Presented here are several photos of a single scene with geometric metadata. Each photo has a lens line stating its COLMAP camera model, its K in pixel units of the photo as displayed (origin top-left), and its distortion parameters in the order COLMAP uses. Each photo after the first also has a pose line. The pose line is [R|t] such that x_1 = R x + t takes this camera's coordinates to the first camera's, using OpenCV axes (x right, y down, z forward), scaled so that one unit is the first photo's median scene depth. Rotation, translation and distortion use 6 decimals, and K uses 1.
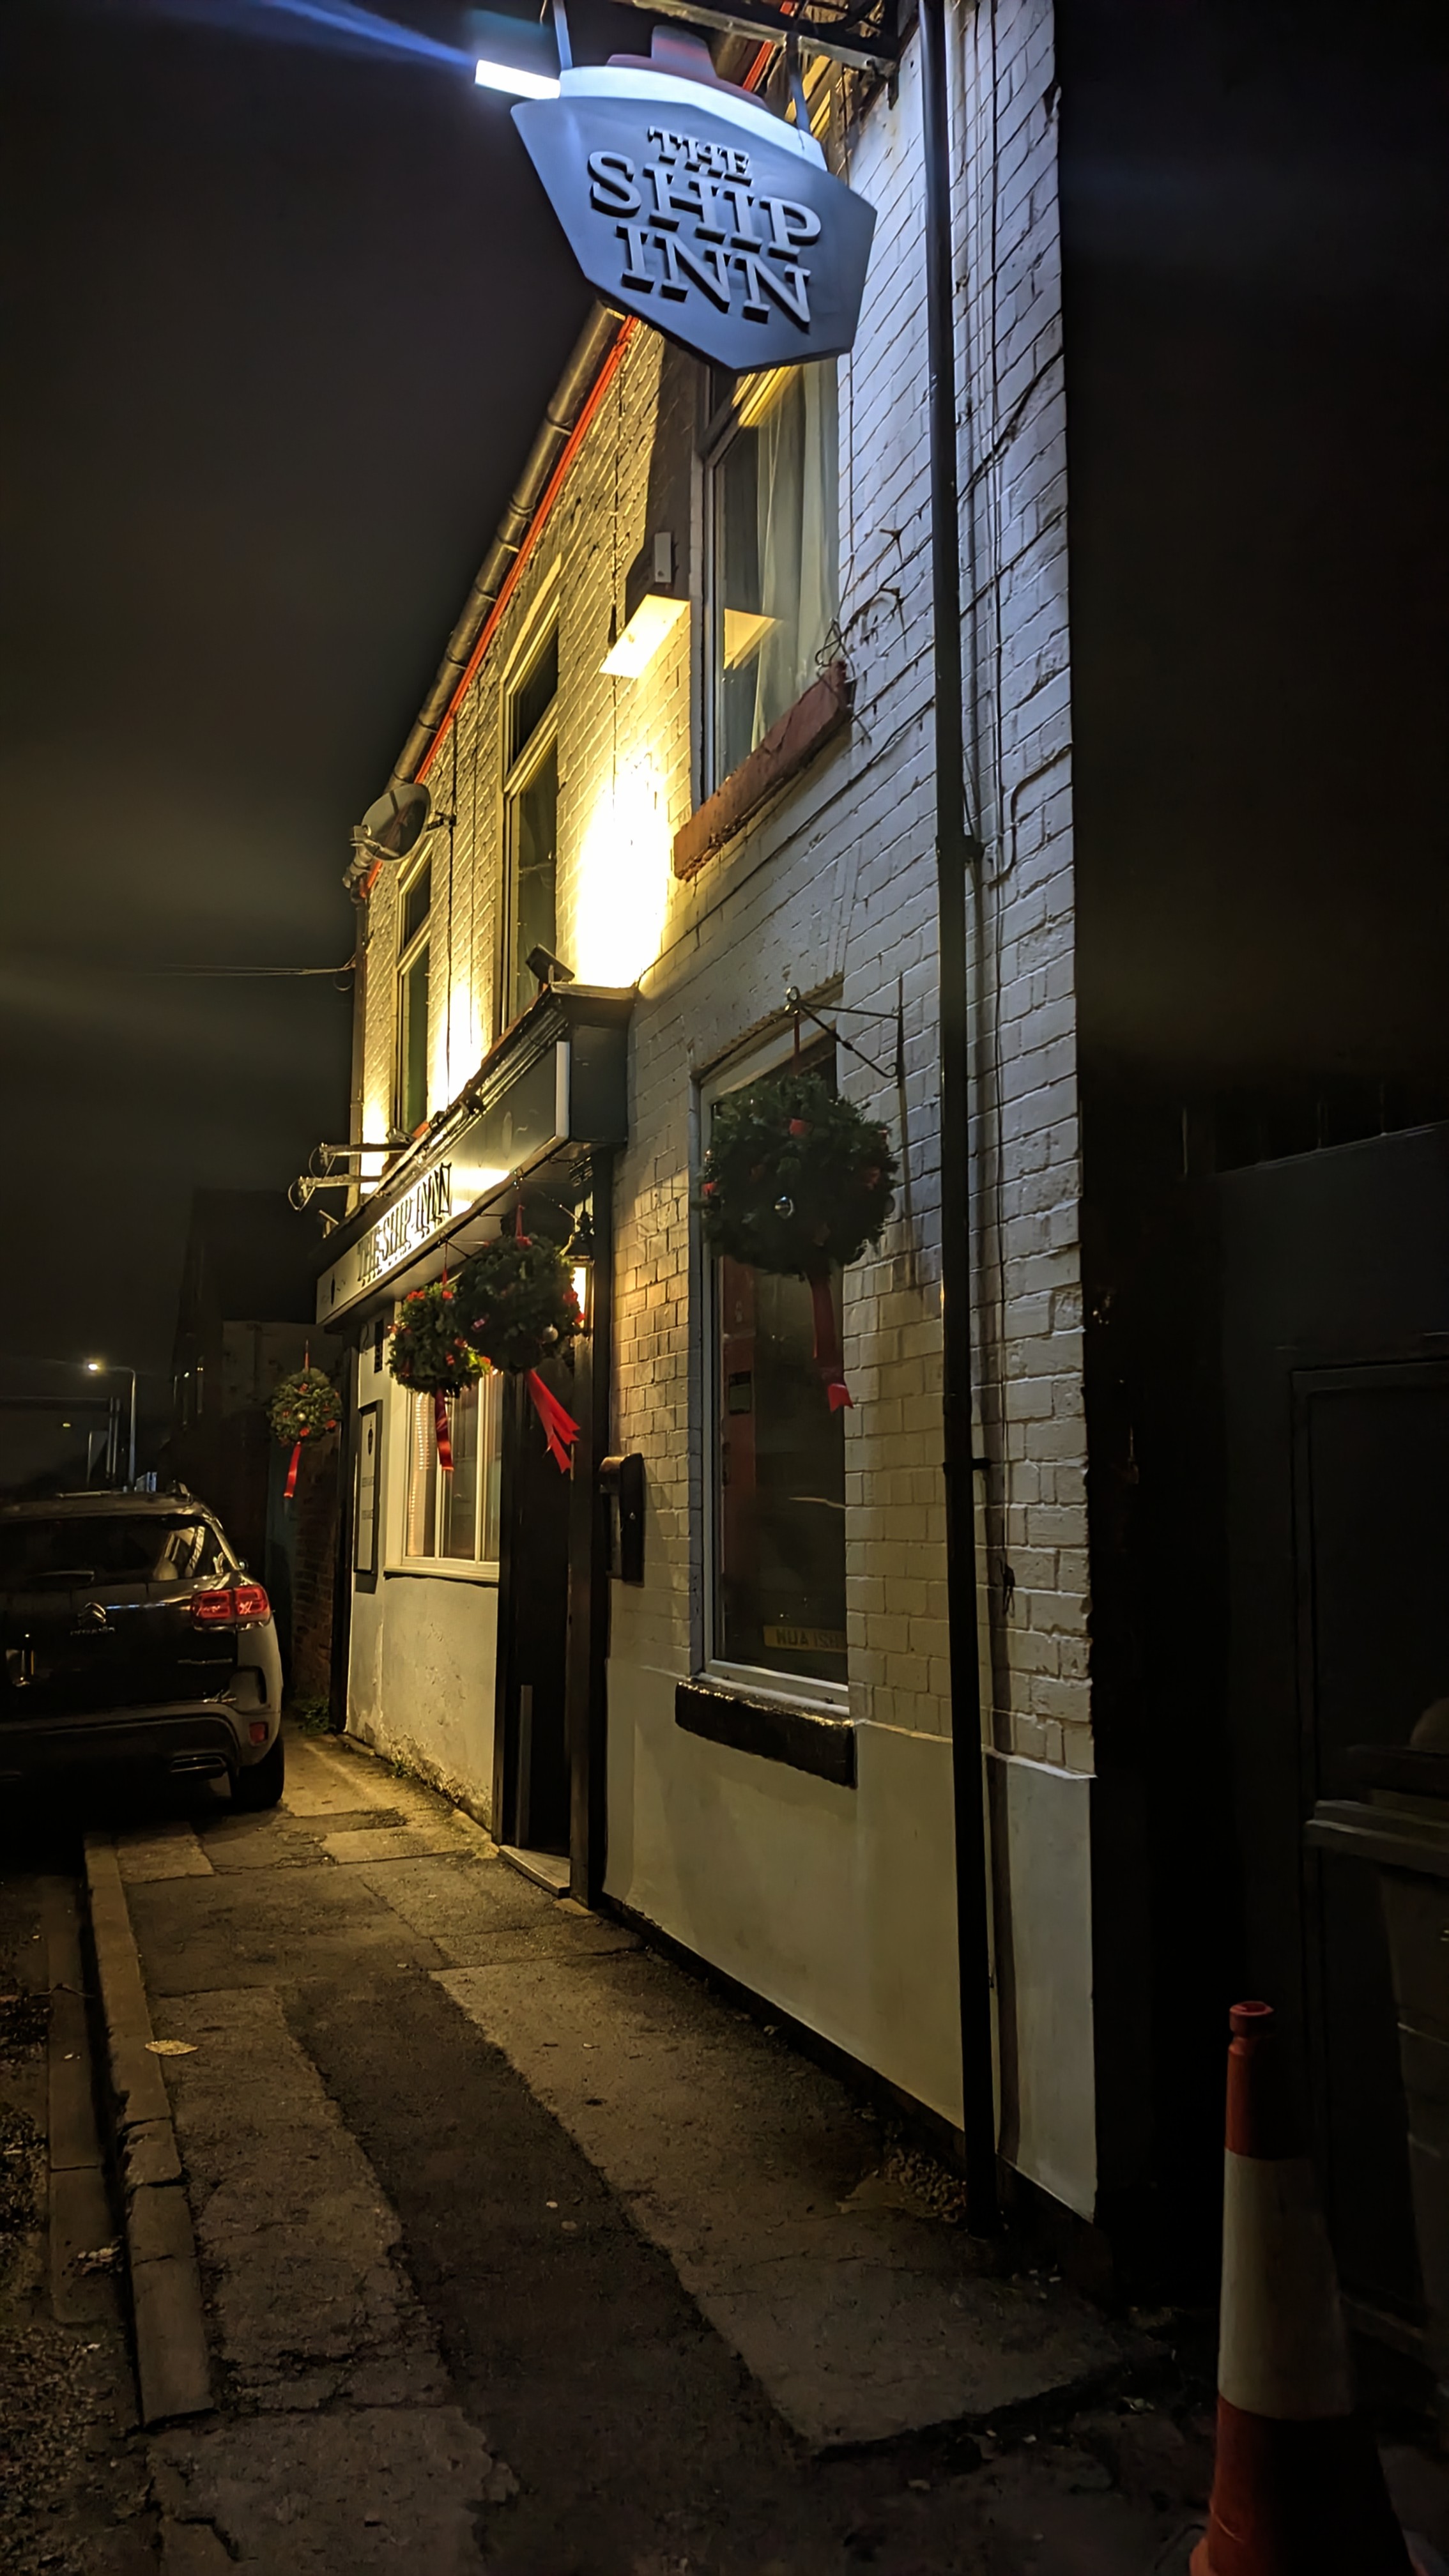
lens RADIAL K [[1872.2, 0, 724.5], [0, 1872.2, 1288.0], [0, 0, 1]] dist [-0.004585, -0.002251]
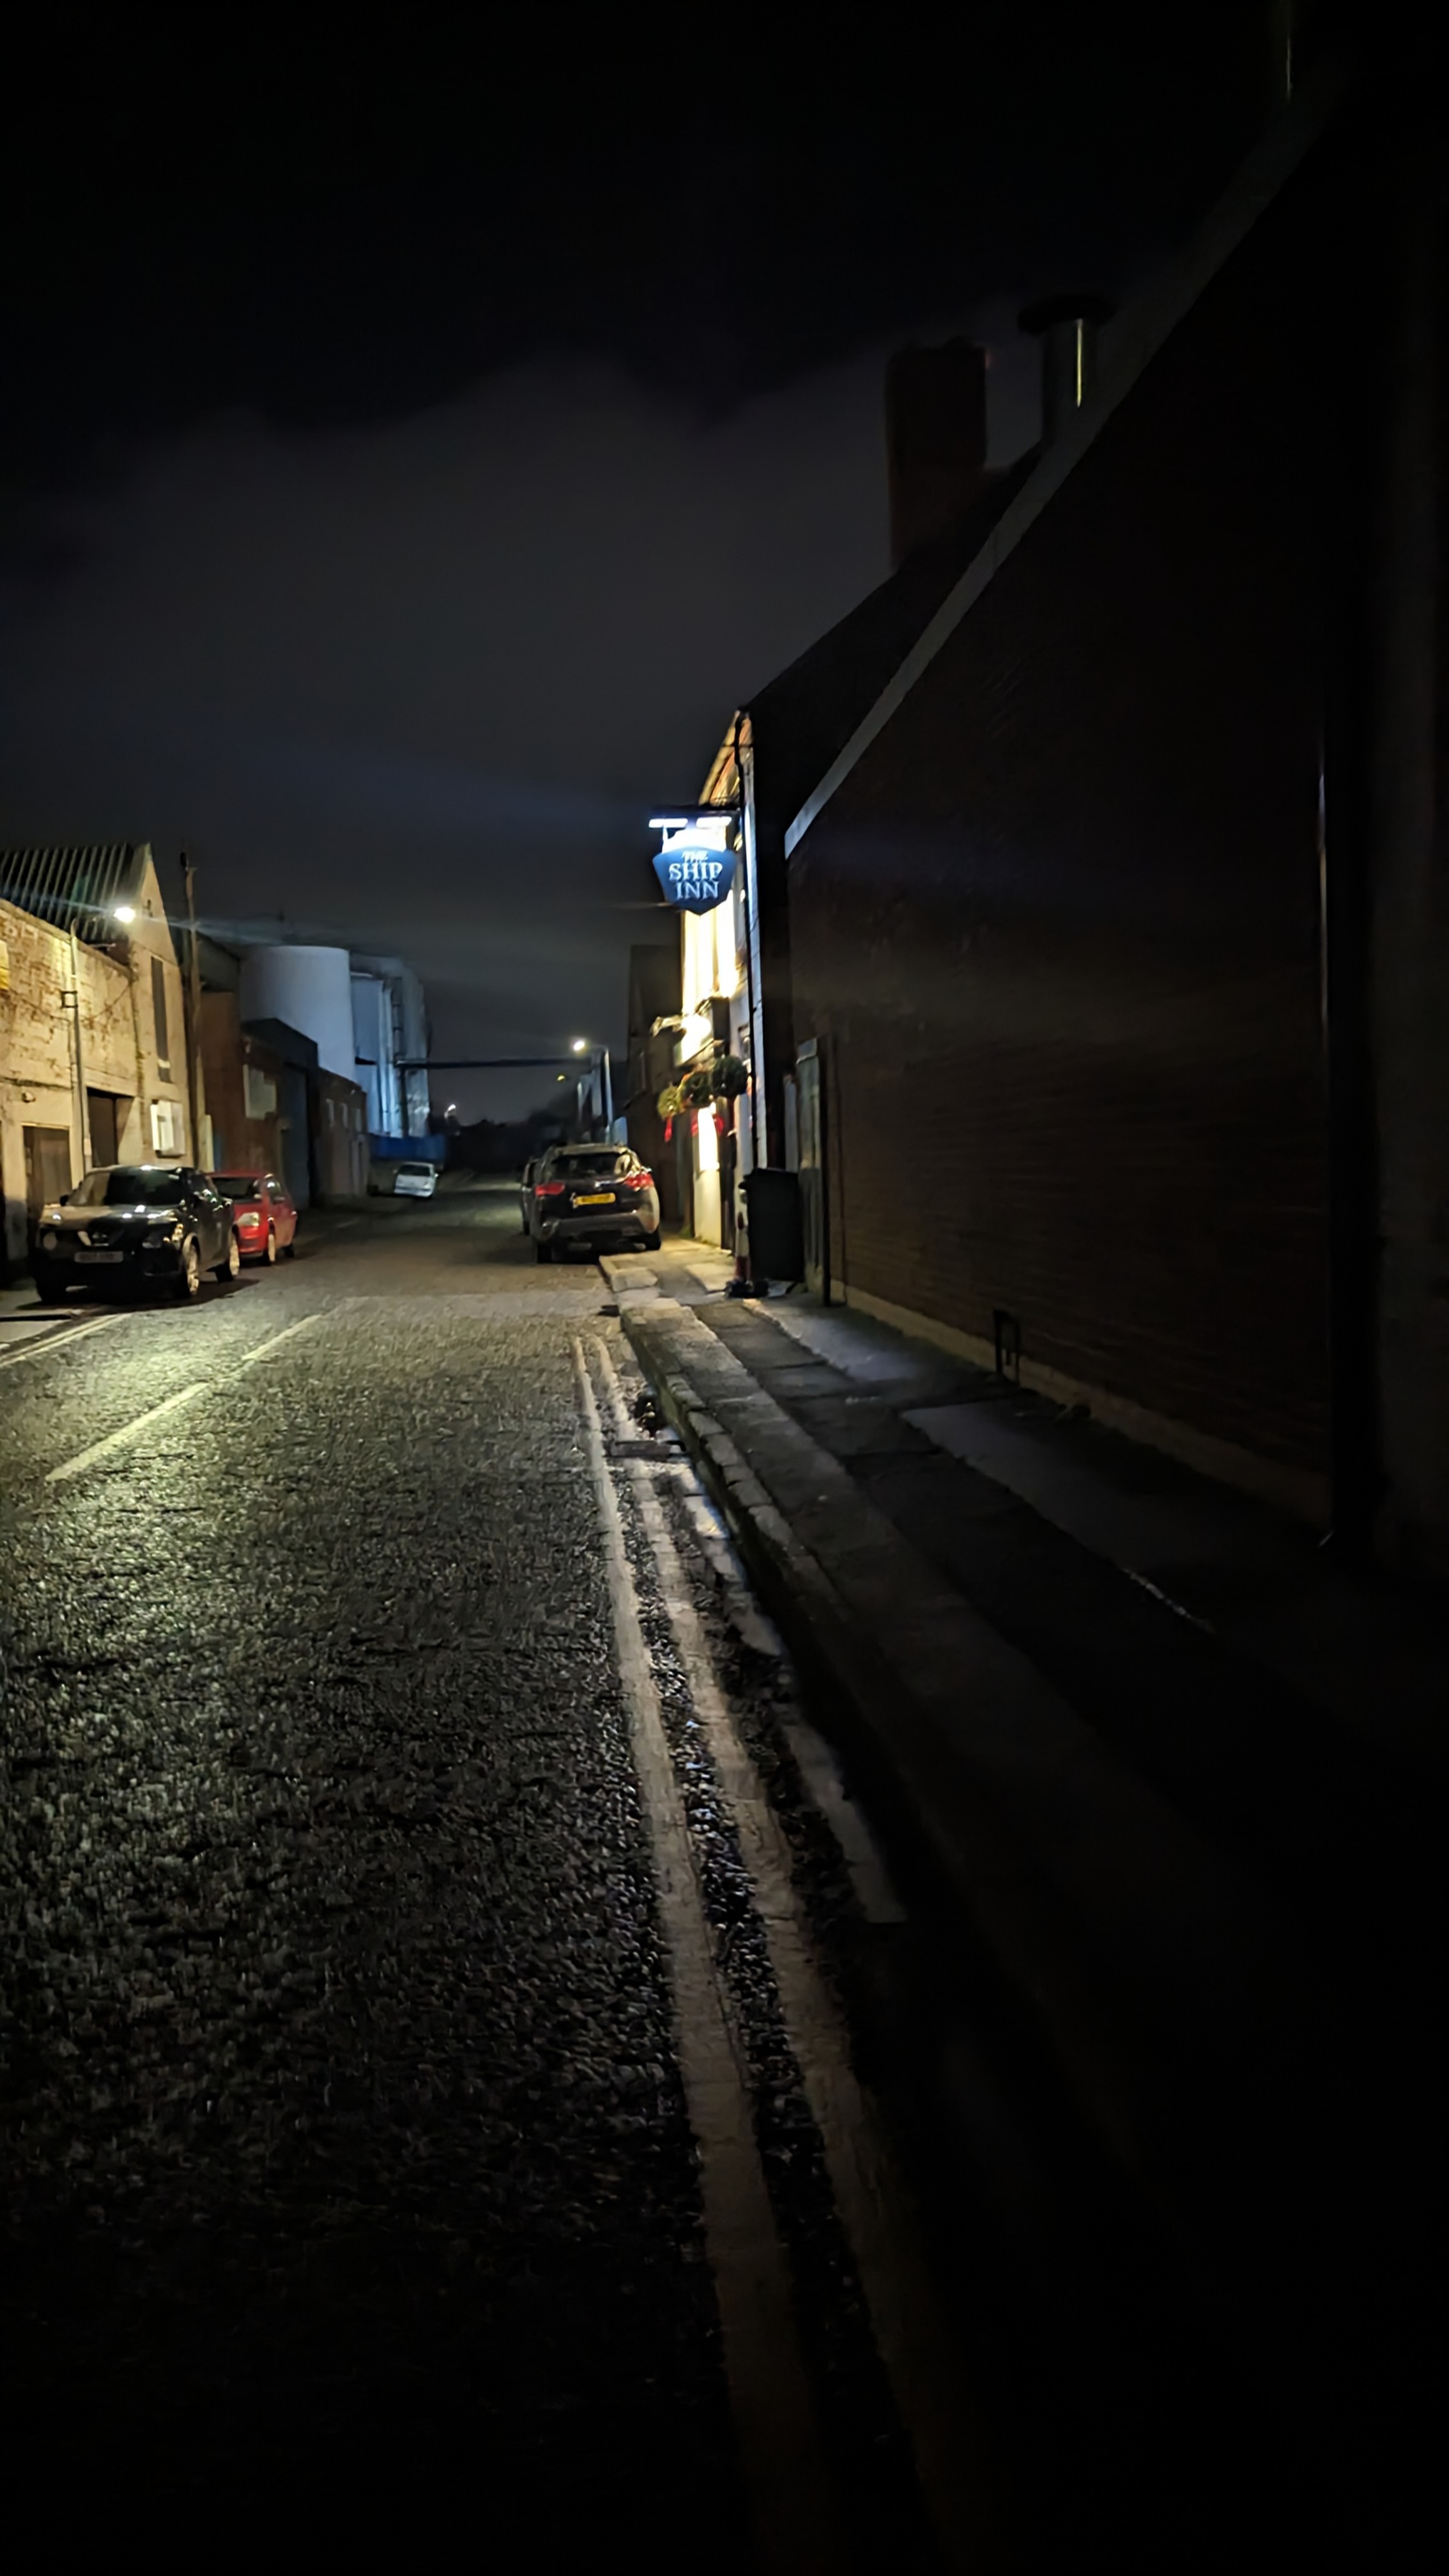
lens RADIAL K [[1872.2, 0, 724.5], [0, 1872.2, 1288.0], [0, 0, 1]] dist [-0.004585, -0.002251]
pose [[0.968987, -0.010337, -0.246895, 0.617918], [0.061089, 0.978133, 0.198804, -0.255764], [0.239442, -0.207722, 0.948430, -1.880336]]
